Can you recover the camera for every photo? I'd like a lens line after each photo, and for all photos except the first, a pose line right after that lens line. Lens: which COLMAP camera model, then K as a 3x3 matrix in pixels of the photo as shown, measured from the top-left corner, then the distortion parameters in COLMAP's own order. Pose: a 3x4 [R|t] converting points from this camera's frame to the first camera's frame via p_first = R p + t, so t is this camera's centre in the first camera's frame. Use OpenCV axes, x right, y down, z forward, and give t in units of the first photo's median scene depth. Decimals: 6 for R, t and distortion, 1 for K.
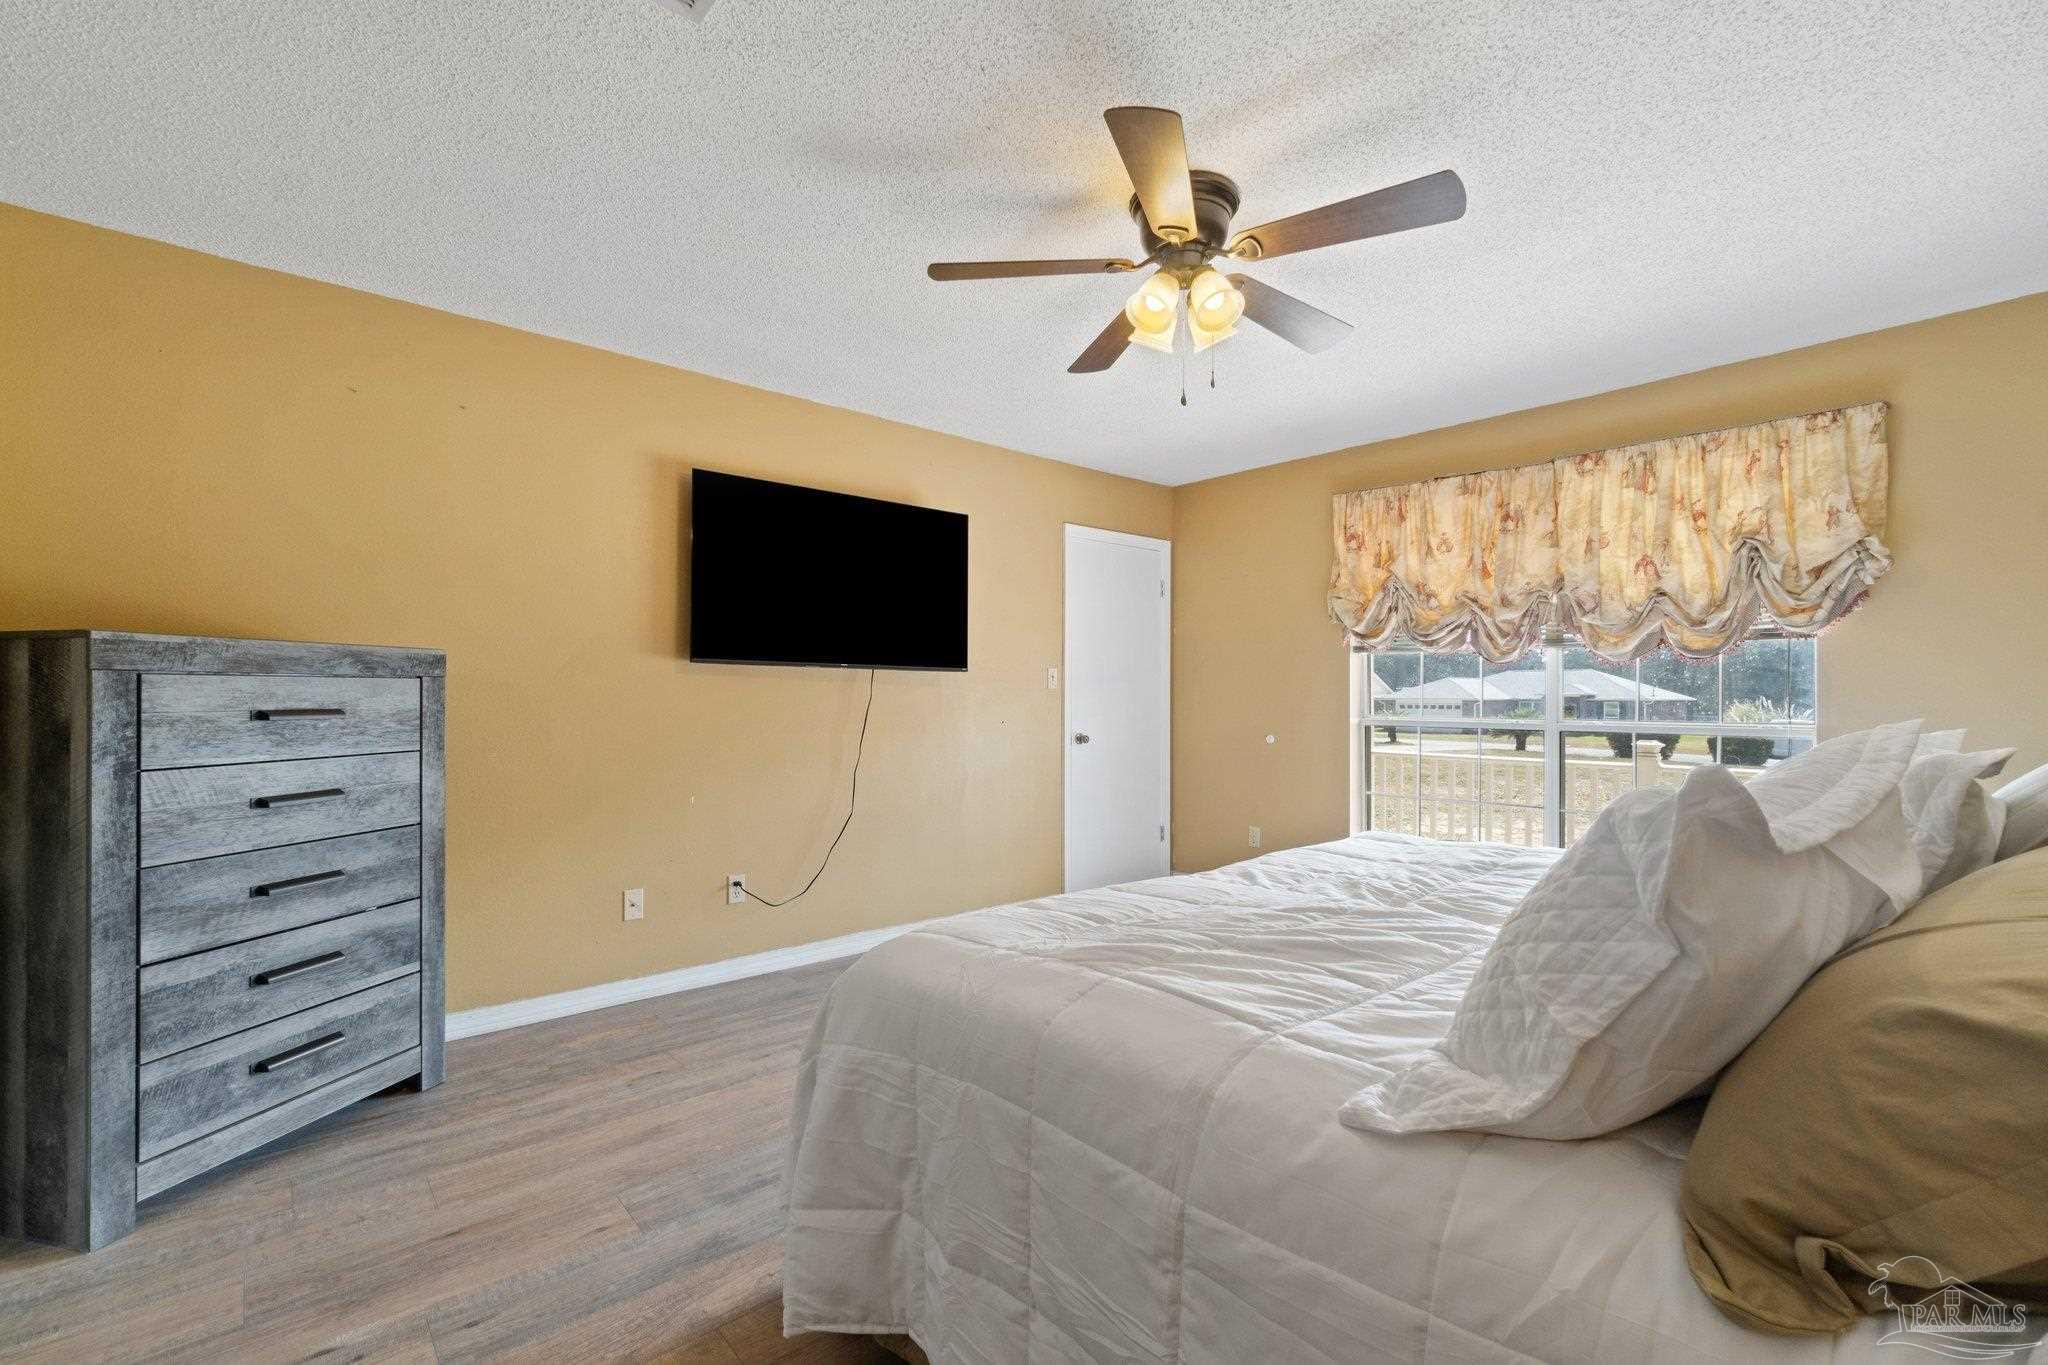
lens RADIAL K [[916.4, 0, 1024.0], [0, 916.4, 682.5], [0, 0, 1]] dist [0.001078, 0.000106]
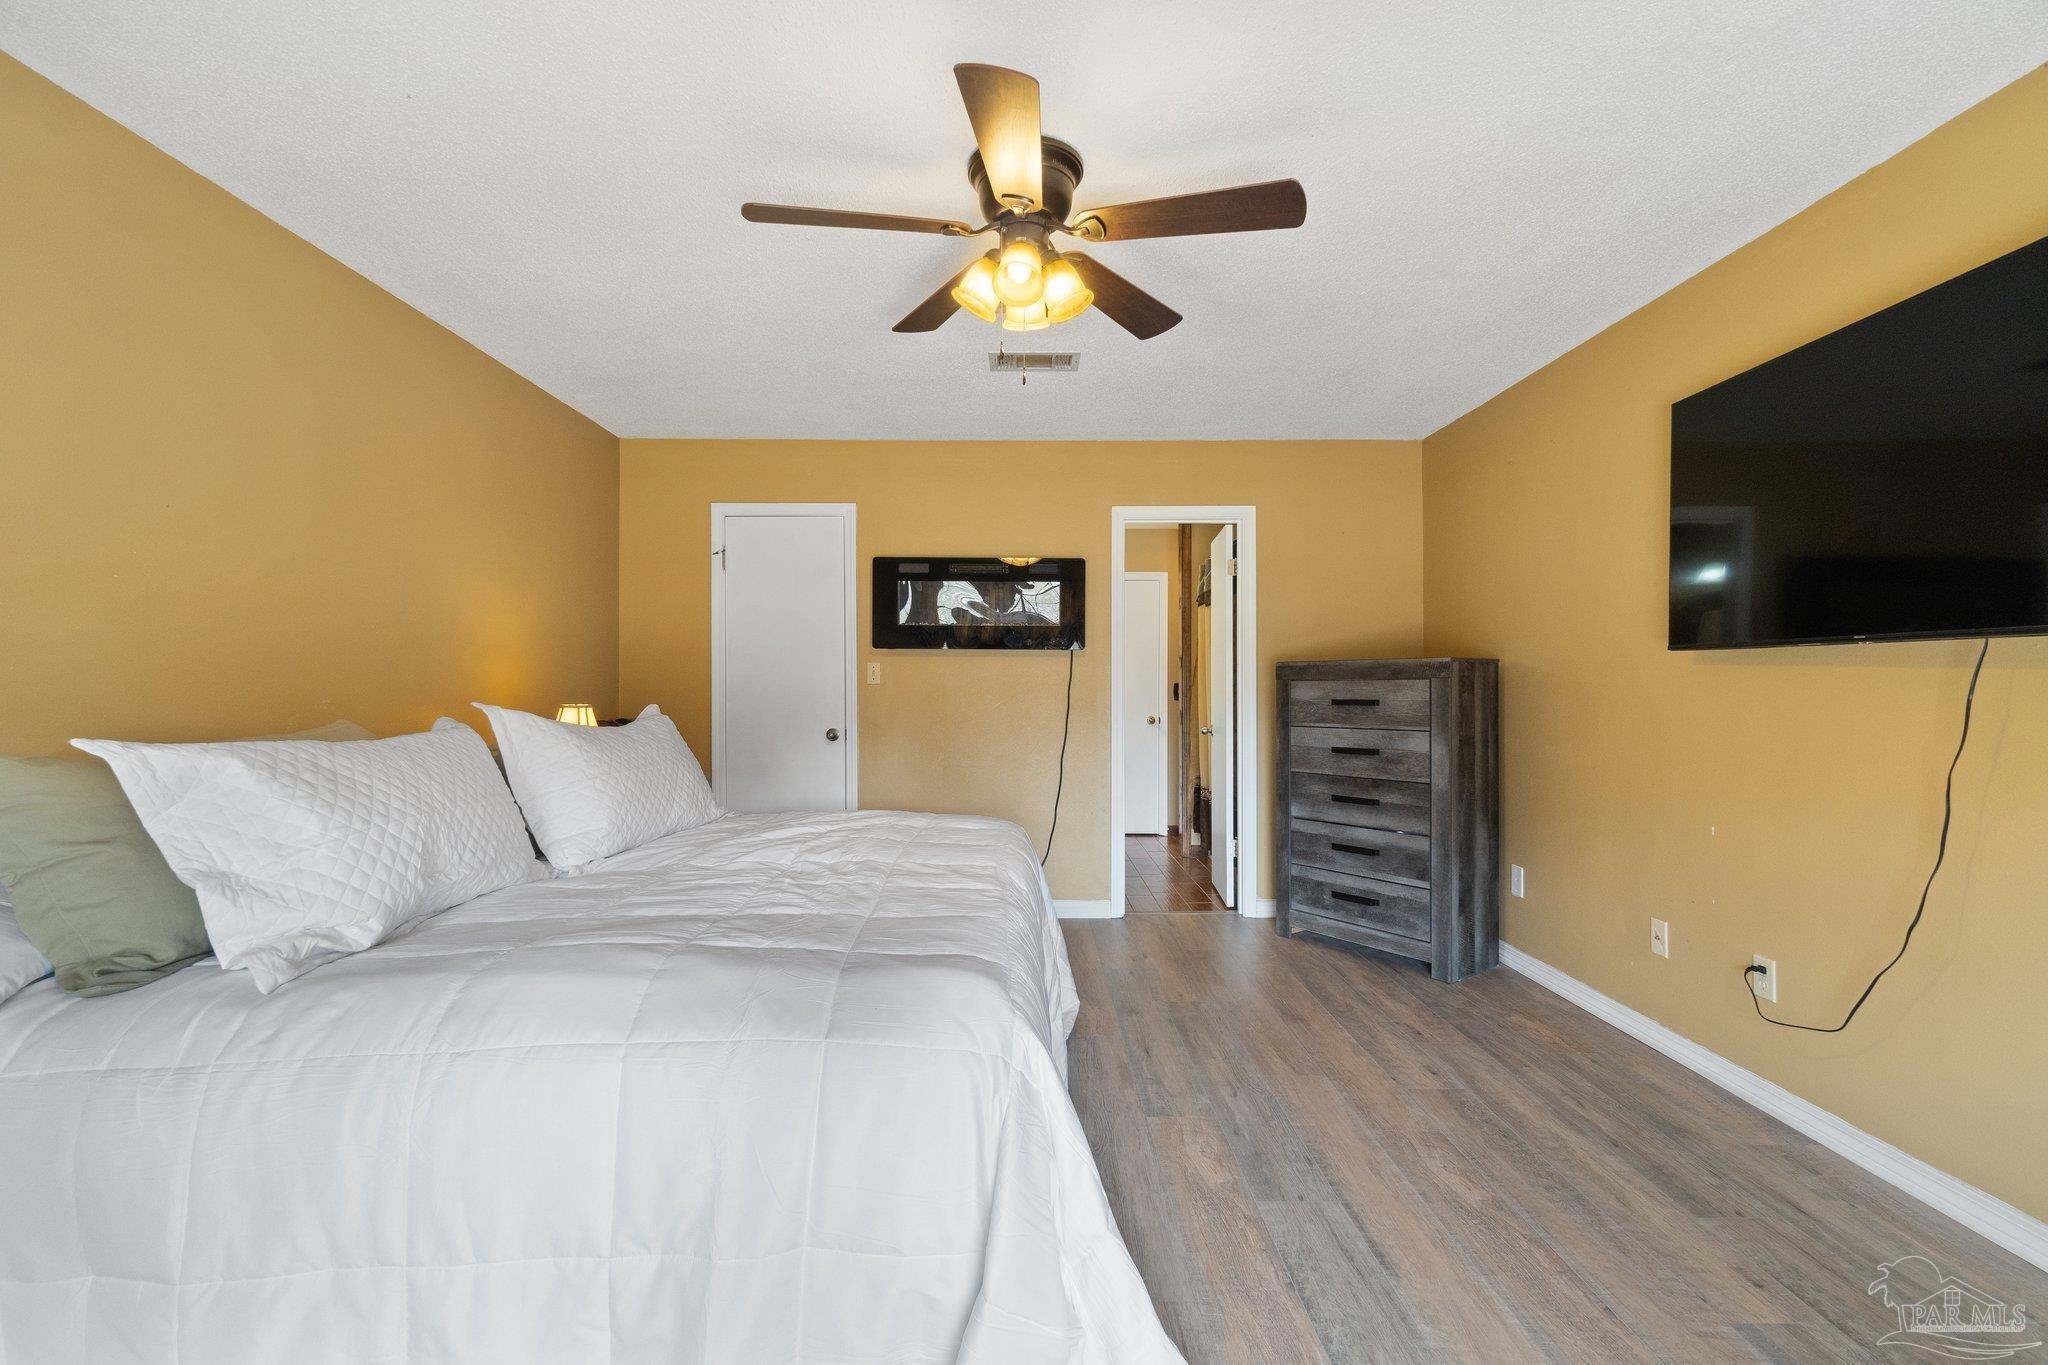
lens RADIAL K [[916.4, 0, 1024.0], [0, 916.4, 682.5], [0, 0, 1]] dist [0.001078, 0.000106]
pose [[-0.665530, -0.011249, -0.746286, 0.885833], [0.003206, 0.999834, -0.017929, 0.025399], [0.746364, -0.014325, -0.665384, 1.641858]]
